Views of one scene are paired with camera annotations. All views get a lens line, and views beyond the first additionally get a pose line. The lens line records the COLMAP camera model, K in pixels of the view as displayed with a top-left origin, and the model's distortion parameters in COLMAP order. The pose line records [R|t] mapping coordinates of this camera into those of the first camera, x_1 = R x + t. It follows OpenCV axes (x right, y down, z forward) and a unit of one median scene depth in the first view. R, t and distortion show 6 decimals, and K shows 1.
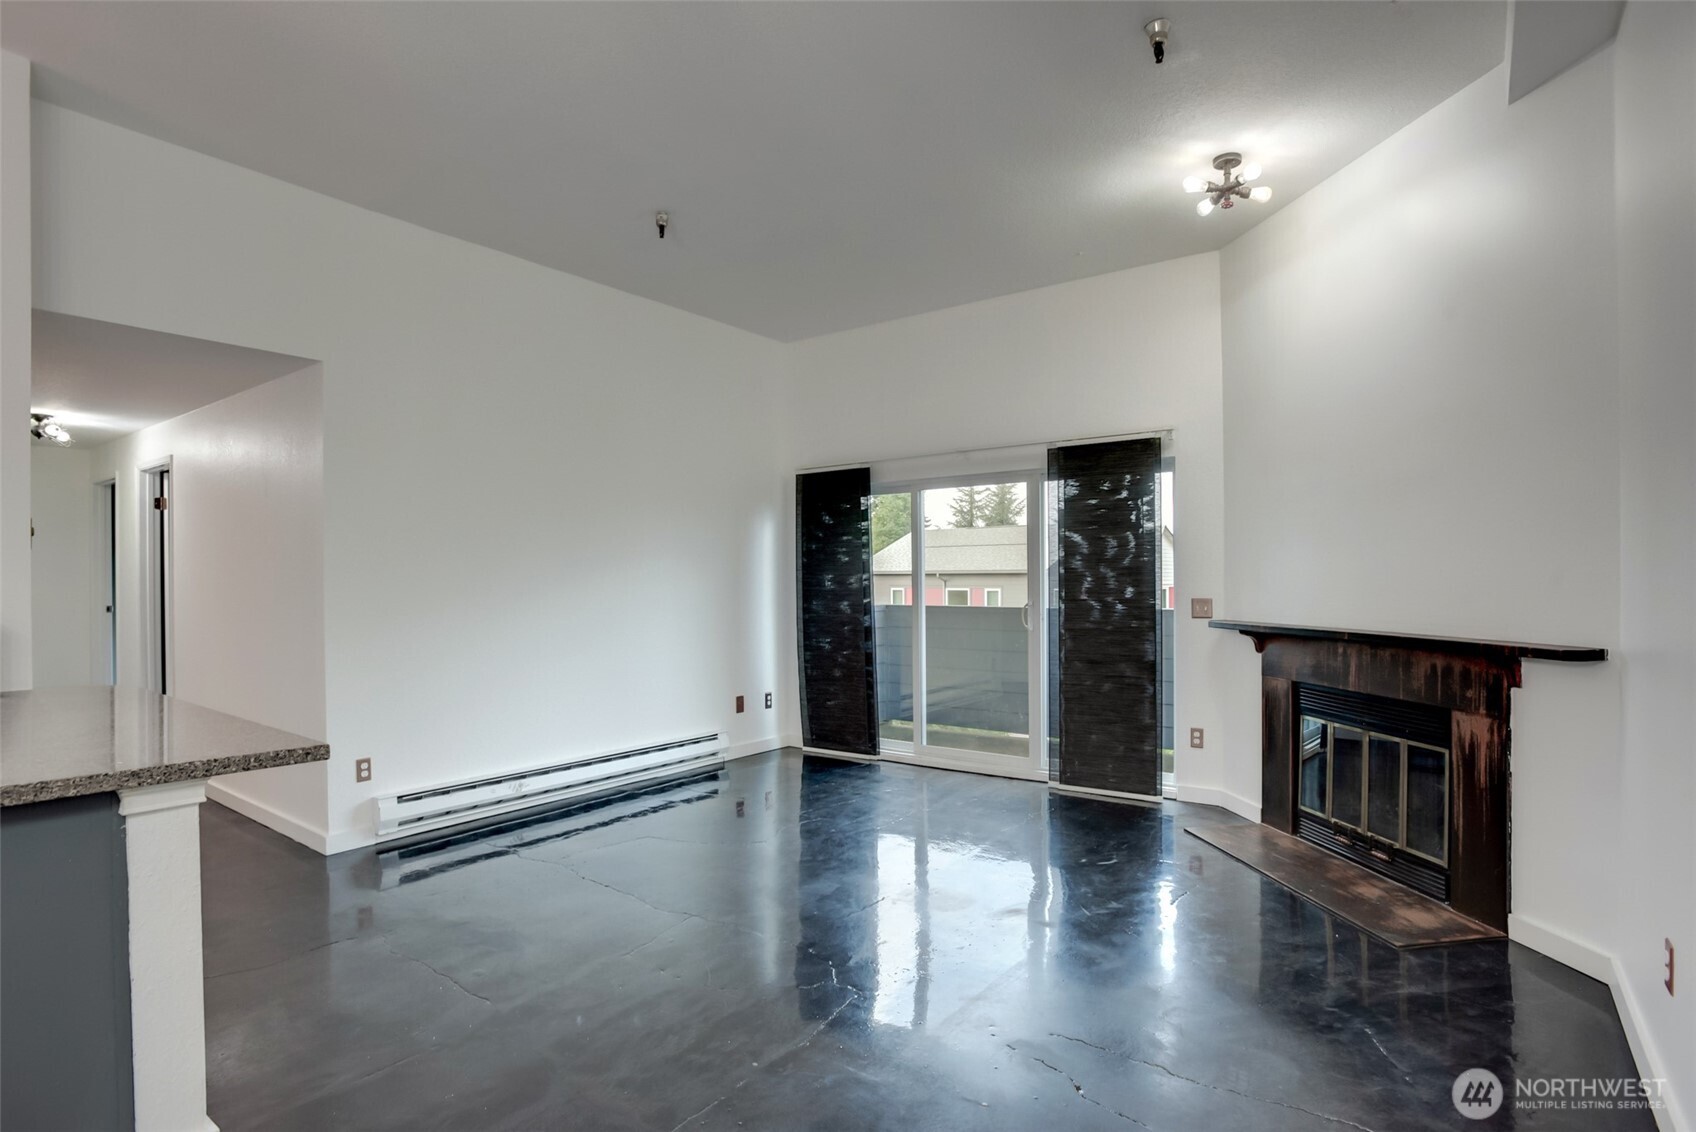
lens RADIAL K [[849.1, 0, 827.7], [0, 849.1, 596.9], [0, 0, 1]] dist [-0.042856, 0.039649]
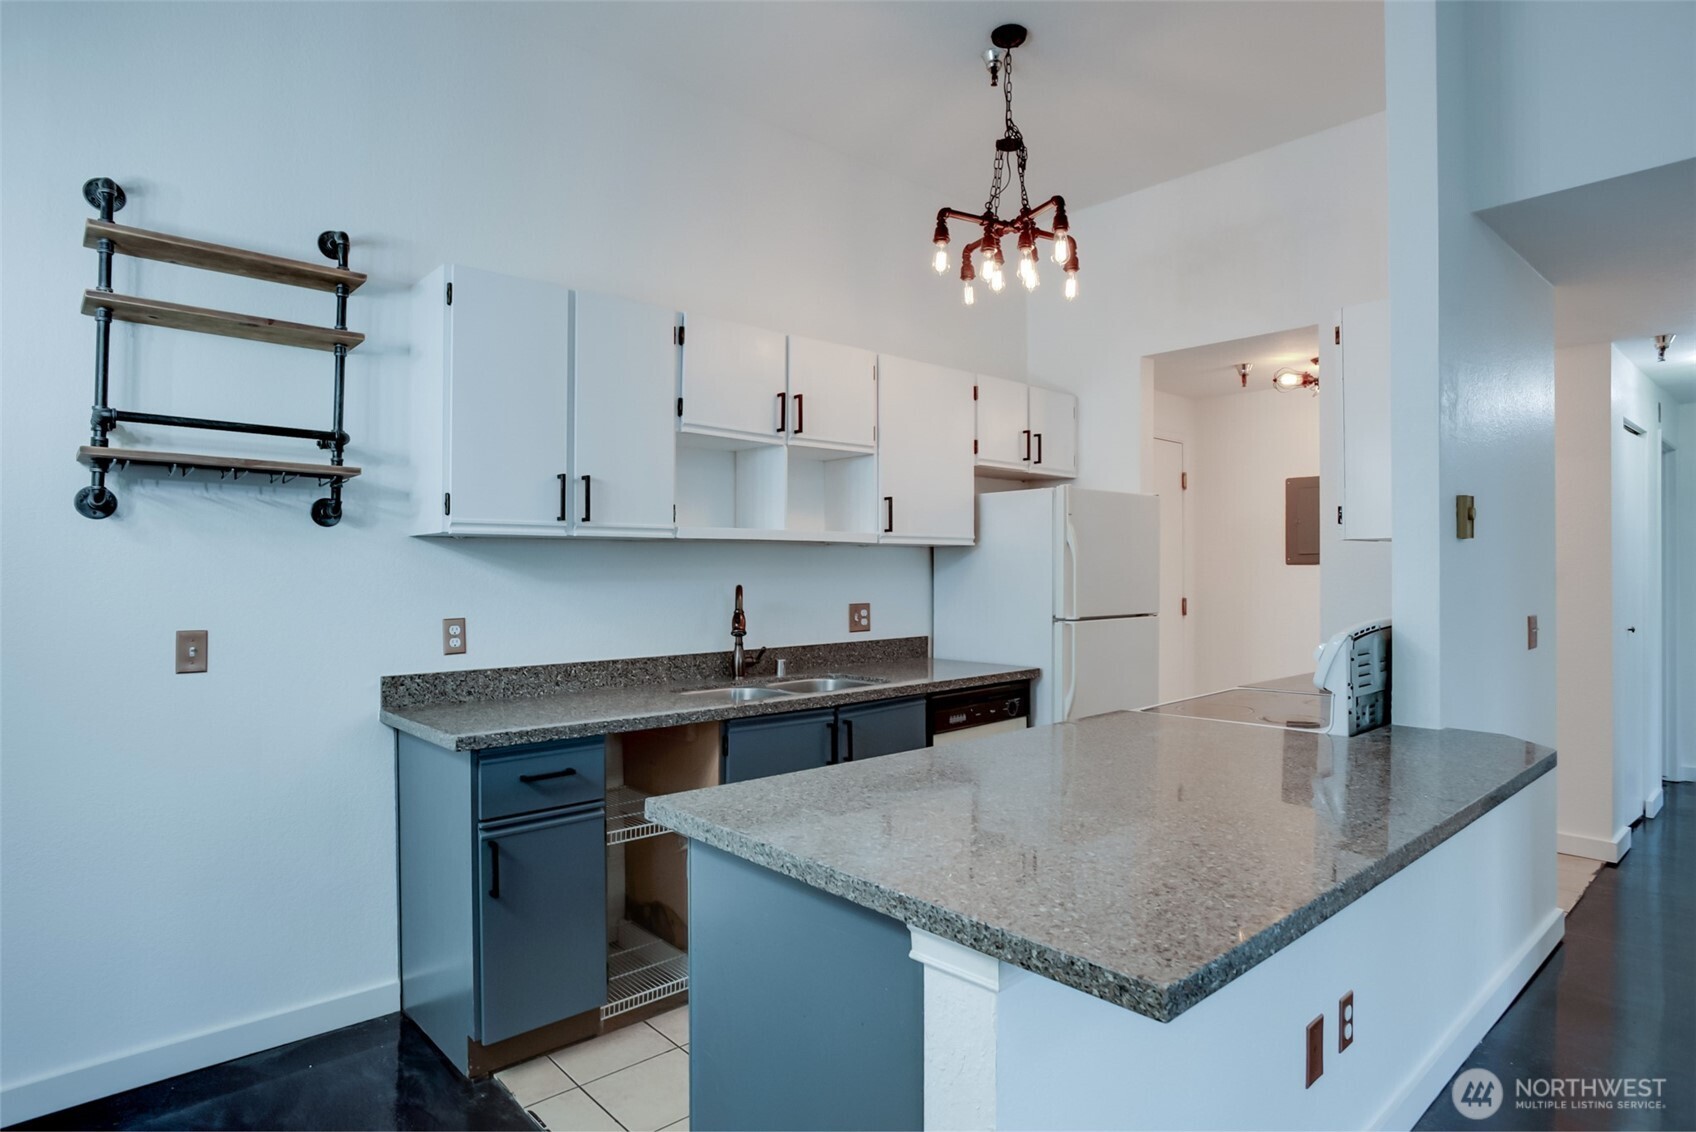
lens RADIAL K [[927.4, 0, 848.0], [0, 927.4, 566.0], [0, 0, 1]] dist [-0.071548, 0.047422]
pose [[-0.182988, -0.004567, -0.983105, -0.074400], [-0.009642, 0.999949, -0.002850, -0.019856], [0.983068, 0.008958, -0.183023, 0.579725]]
